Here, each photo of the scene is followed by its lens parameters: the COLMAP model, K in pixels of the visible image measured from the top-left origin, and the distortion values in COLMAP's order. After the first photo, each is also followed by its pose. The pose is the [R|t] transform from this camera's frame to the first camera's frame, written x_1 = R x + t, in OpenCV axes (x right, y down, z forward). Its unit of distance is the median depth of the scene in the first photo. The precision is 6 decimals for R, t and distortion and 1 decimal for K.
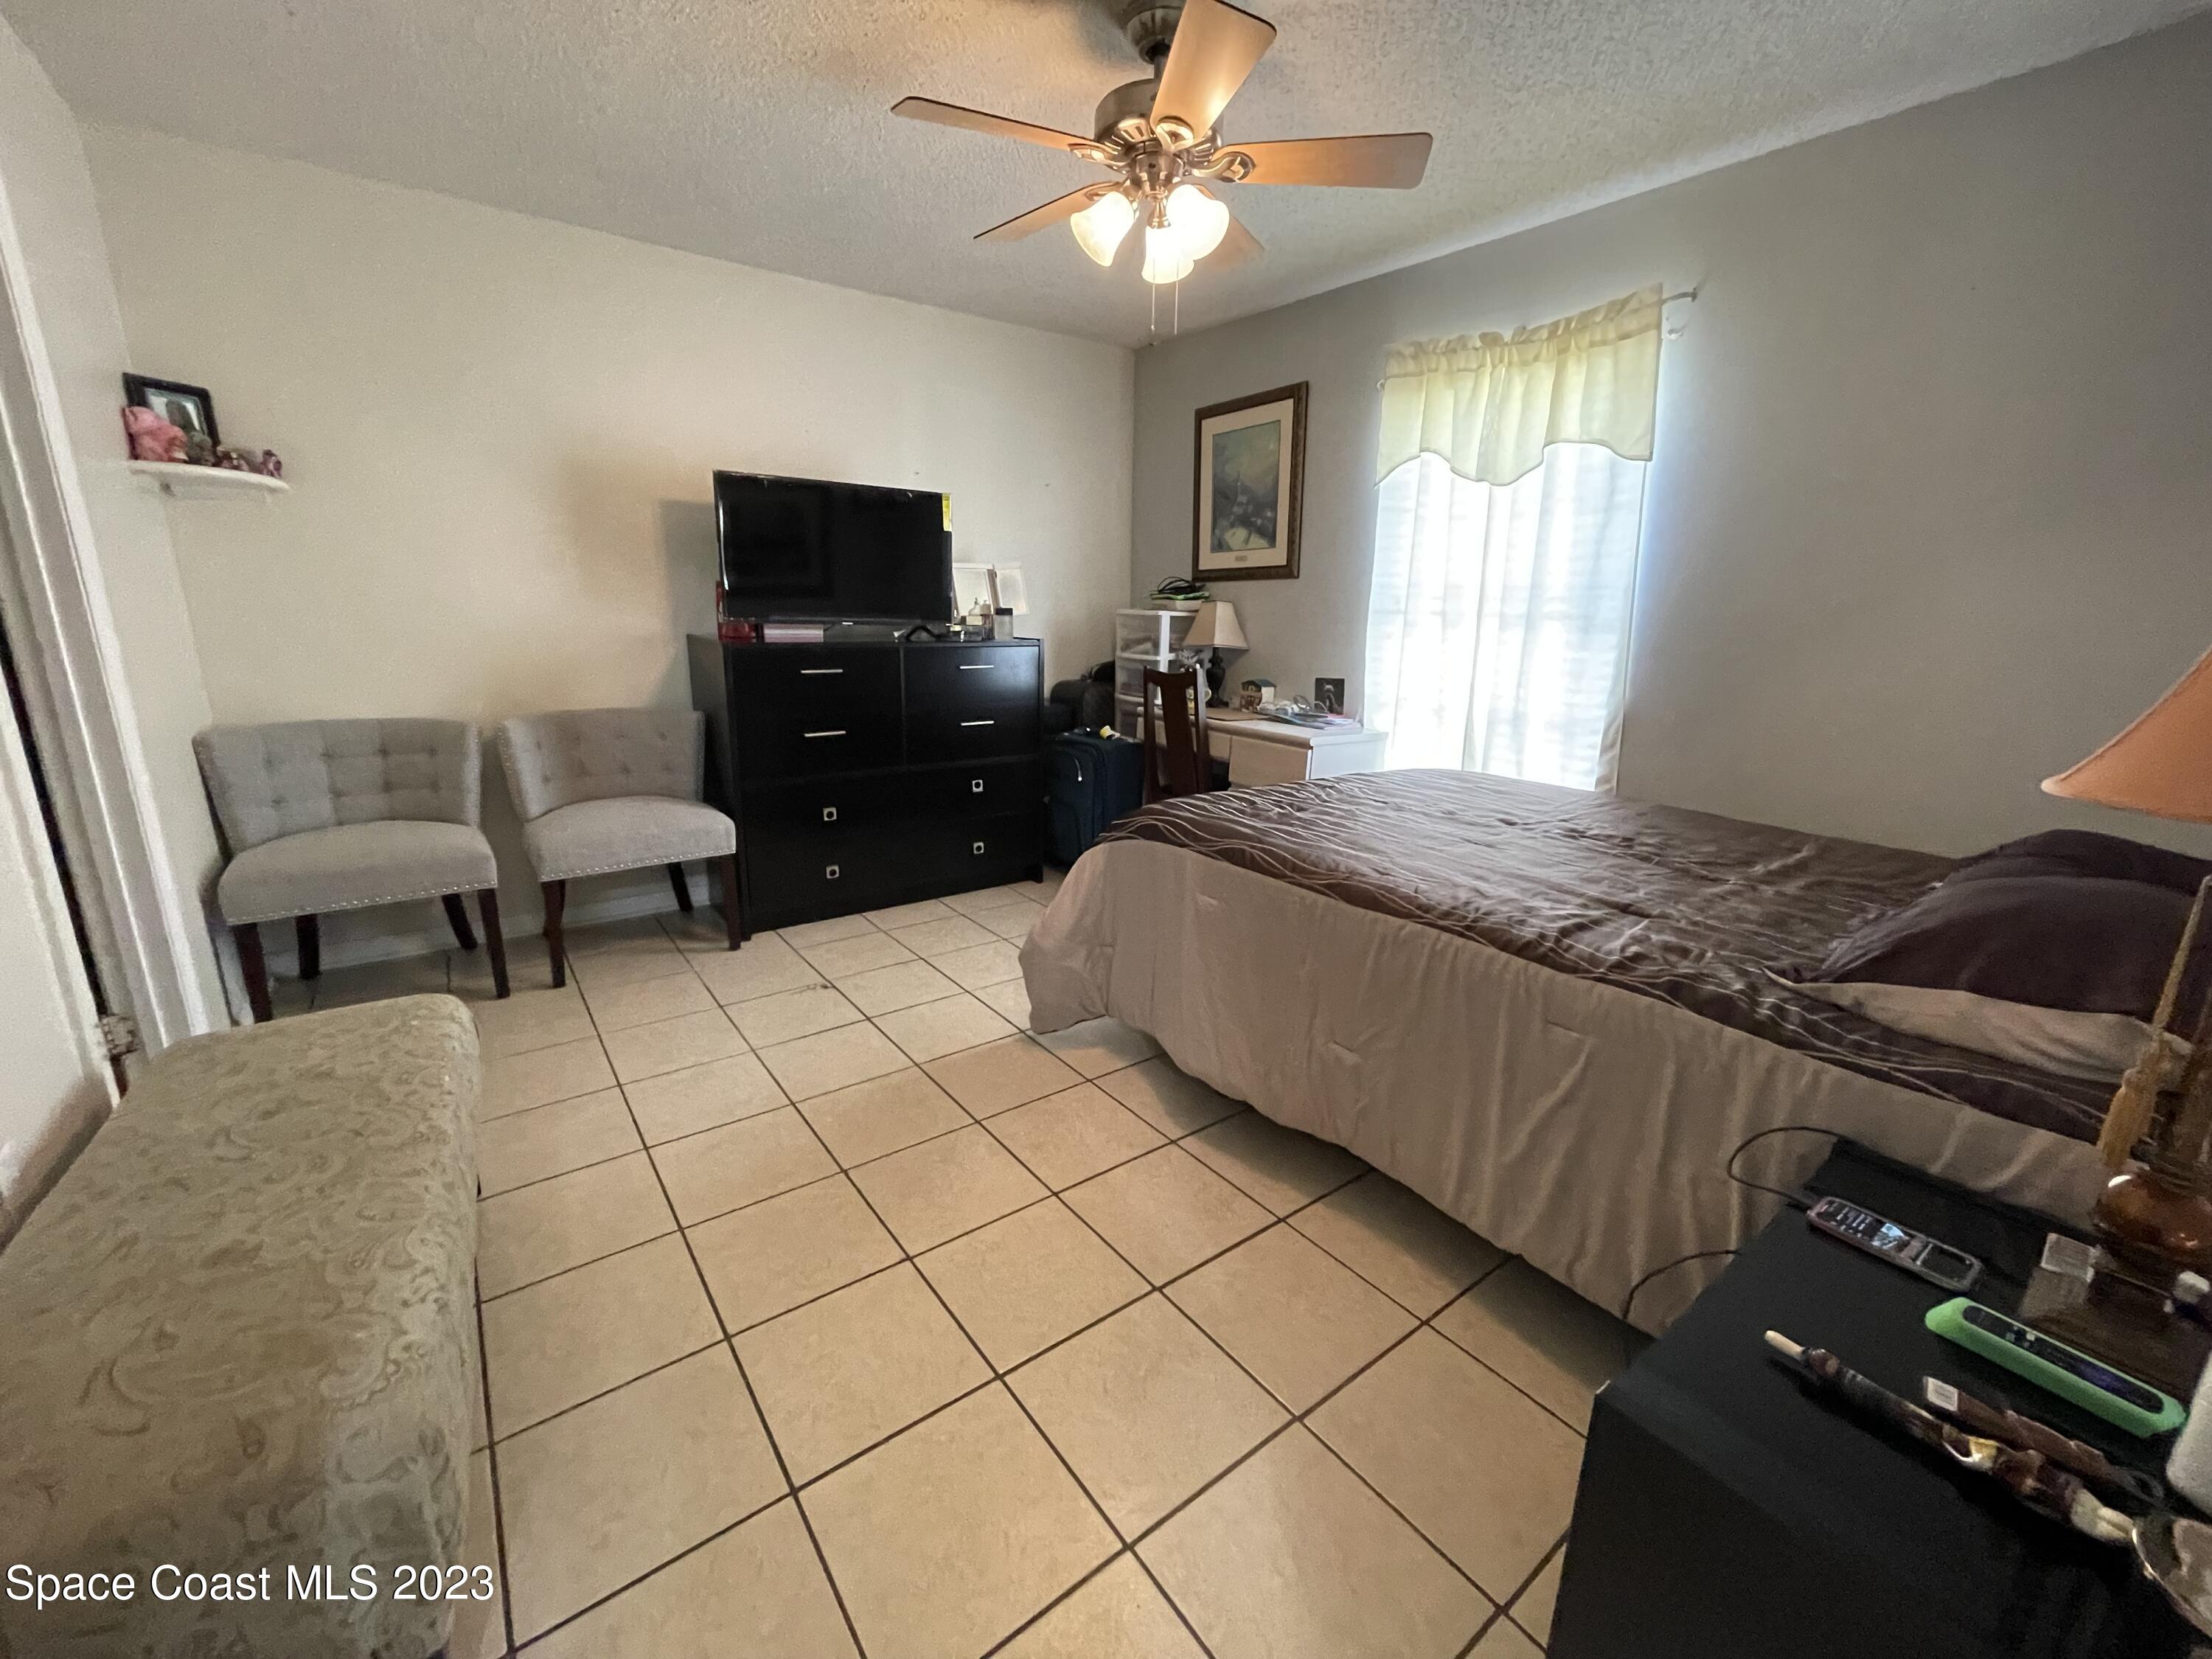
lens RADIAL K [[893.9, 0, 1107.3], [0, 893.9, 822.0], [0, 0, 1]] dist [0.000218, -0.000035]
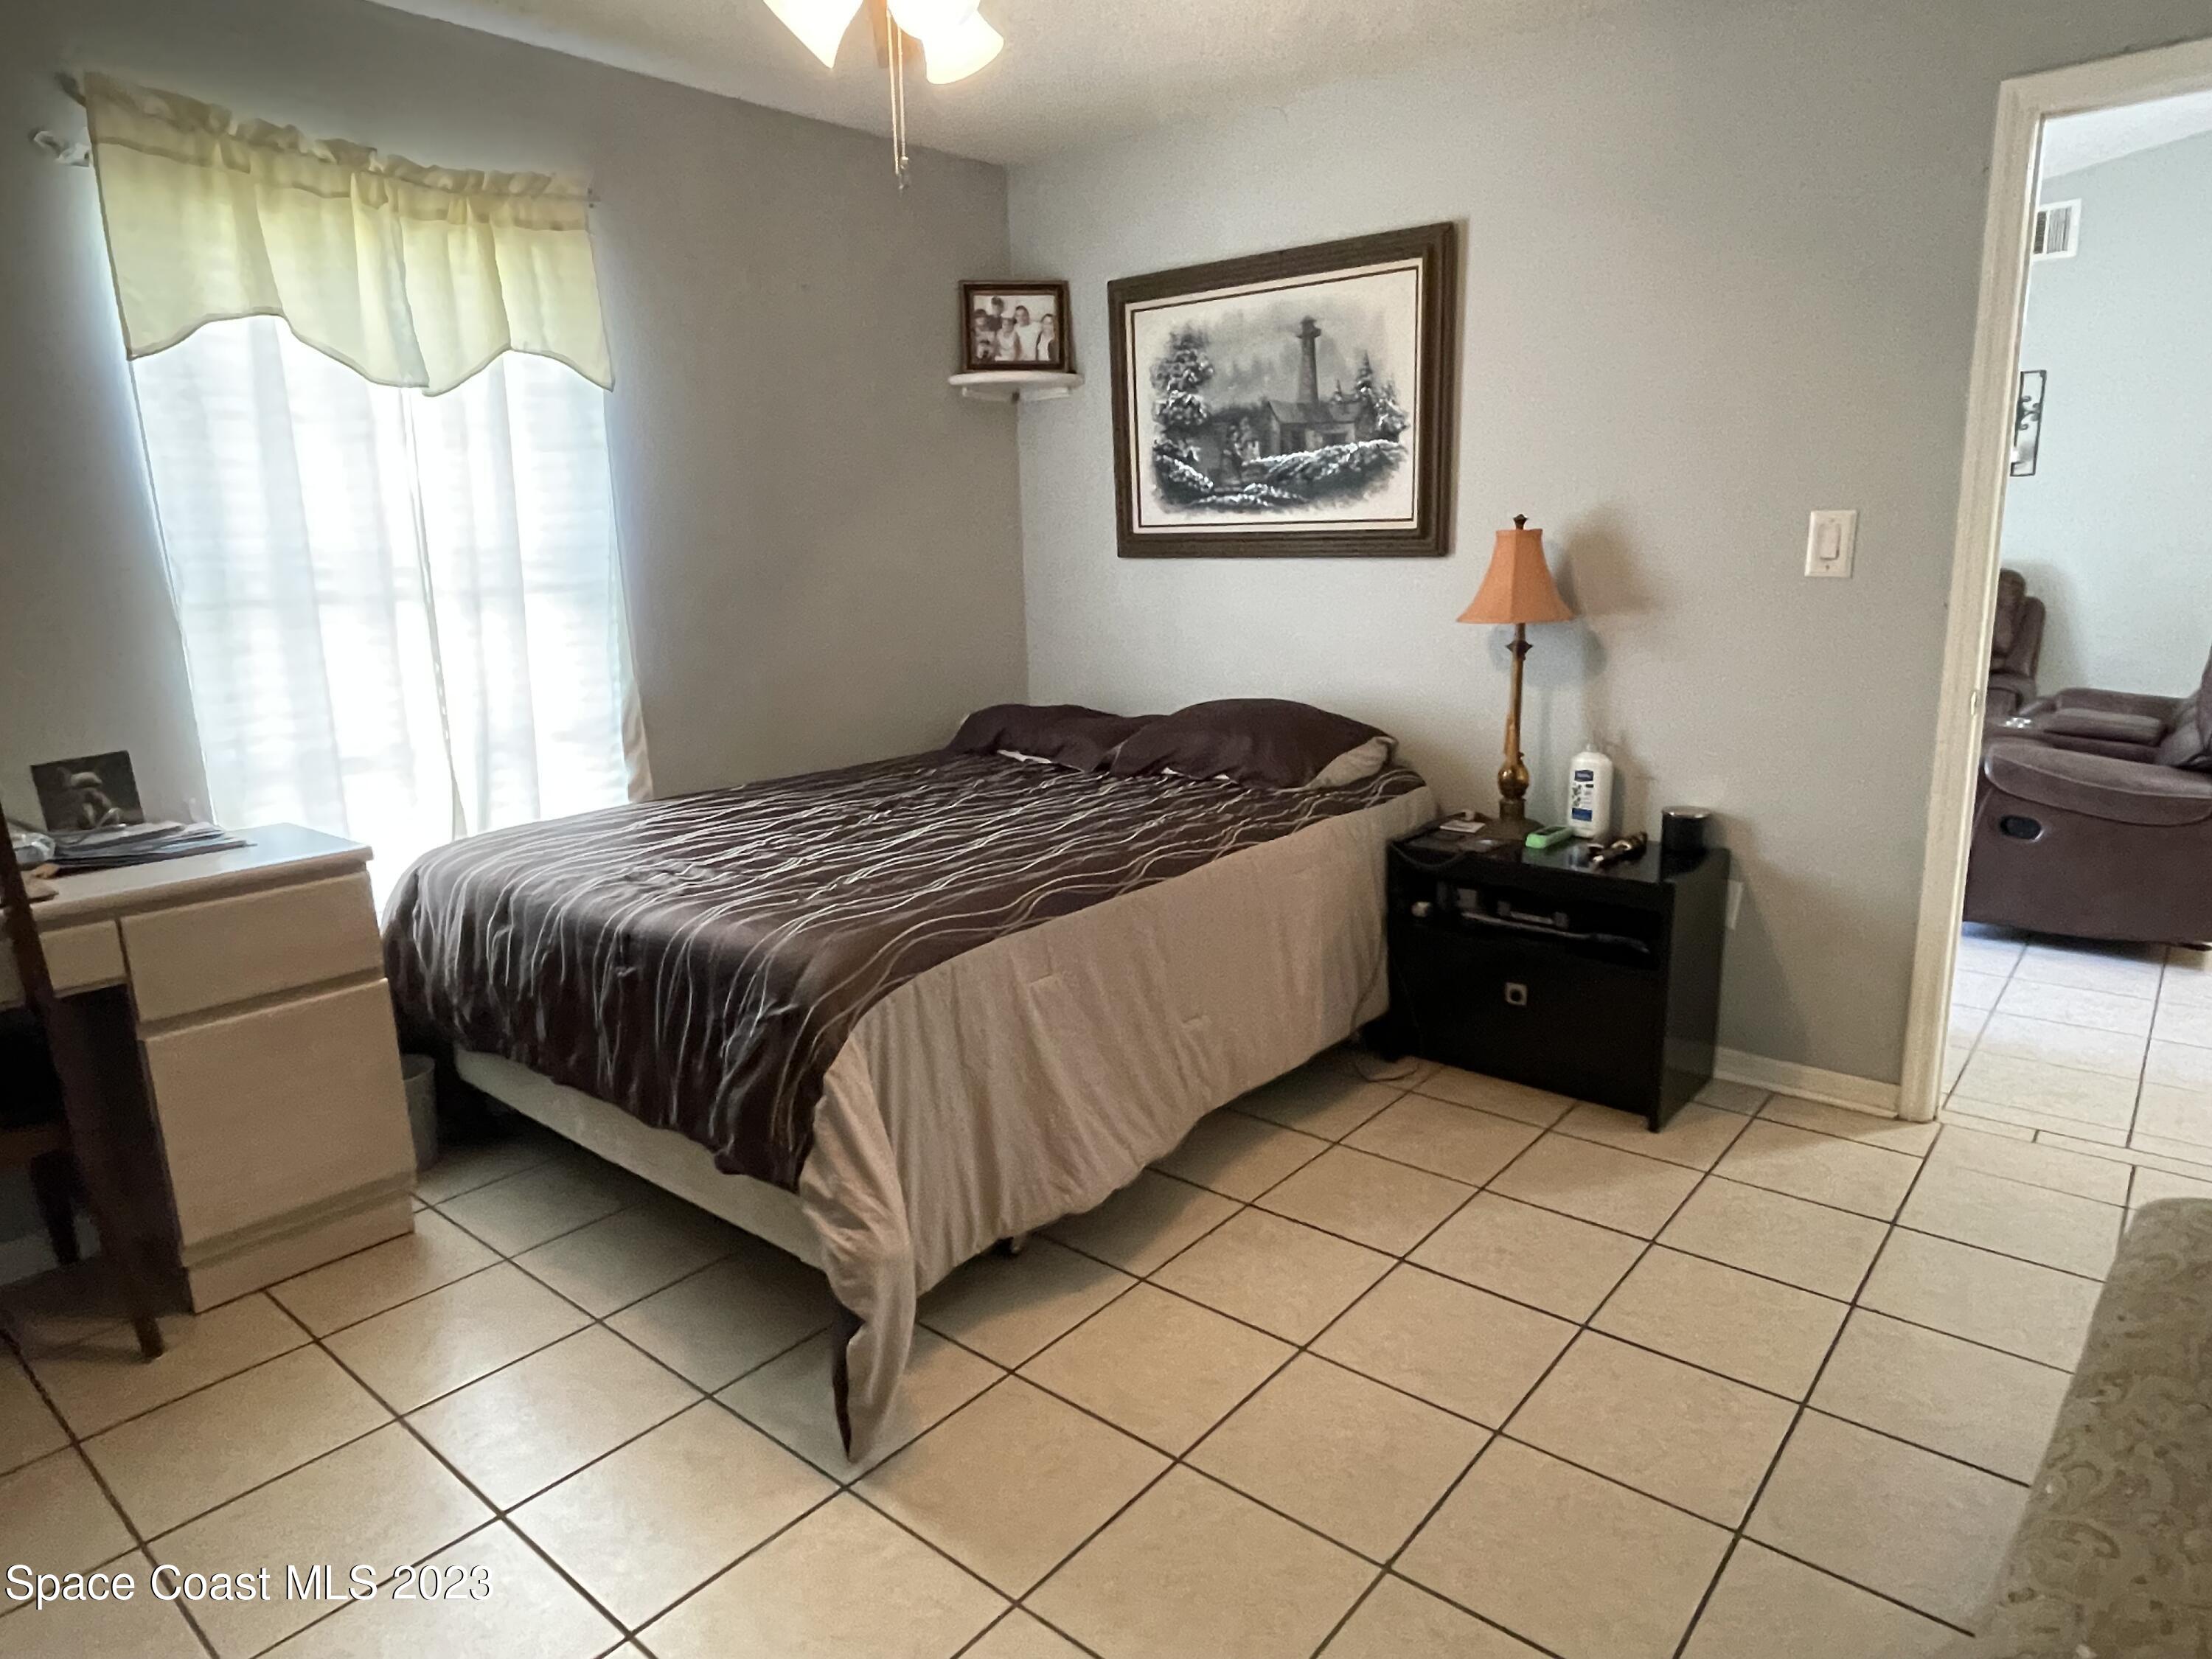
lens RADIAL K [[1332.2, 0, 1106.0], [0, 1332.2, 829.5], [0, 0, 1]] dist [-0.000437, -0.003131]
pose [[-0.220911, -0.226136, 0.948715, -0.666974], [0.256928, 0.924894, 0.280285, -0.235755], [-0.940843, 0.305669, -0.146218, 0.795966]]
